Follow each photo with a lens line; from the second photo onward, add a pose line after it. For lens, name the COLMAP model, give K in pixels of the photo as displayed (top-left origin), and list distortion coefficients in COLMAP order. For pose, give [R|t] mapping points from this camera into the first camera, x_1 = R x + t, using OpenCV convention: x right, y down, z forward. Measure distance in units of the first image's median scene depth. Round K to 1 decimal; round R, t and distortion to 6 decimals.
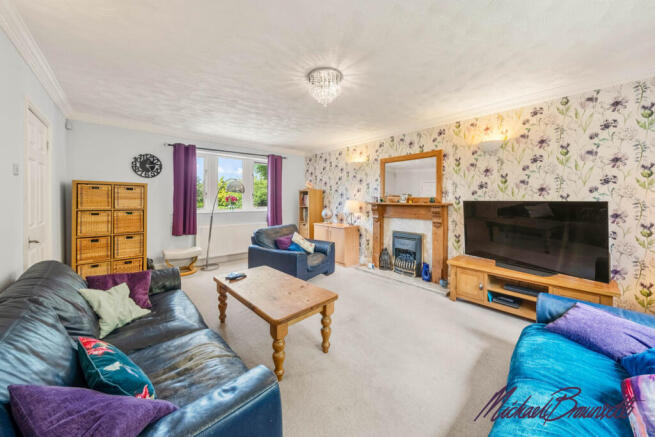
lens RADIAL K [[231.9, 0, 329.8], [0, 231.9, 203.9], [0, 0, 1]] dist [-0.000414, 0.000009]
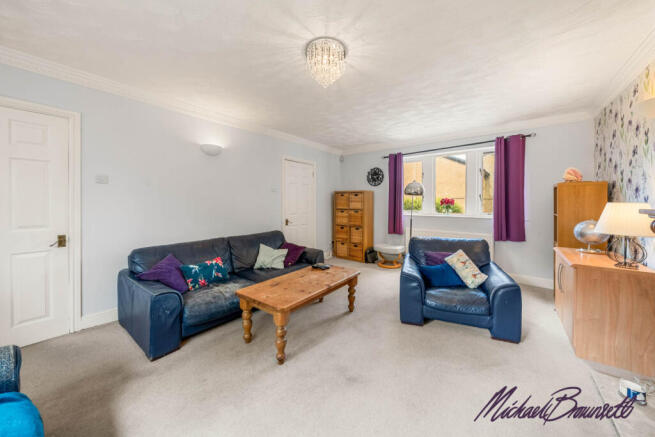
lens RADIAL K [[231.9, 0, 329.8], [0, 231.9, 203.9], [0, 0, 1]] dist [-0.000414, 0.000009]
pose [[0.165807, 0.003581, -0.986152, 0.495947], [-0.021618, 0.999766, -0.000004, -0.005783], [0.985921, 0.021319, 0.165846, 0.562354]]
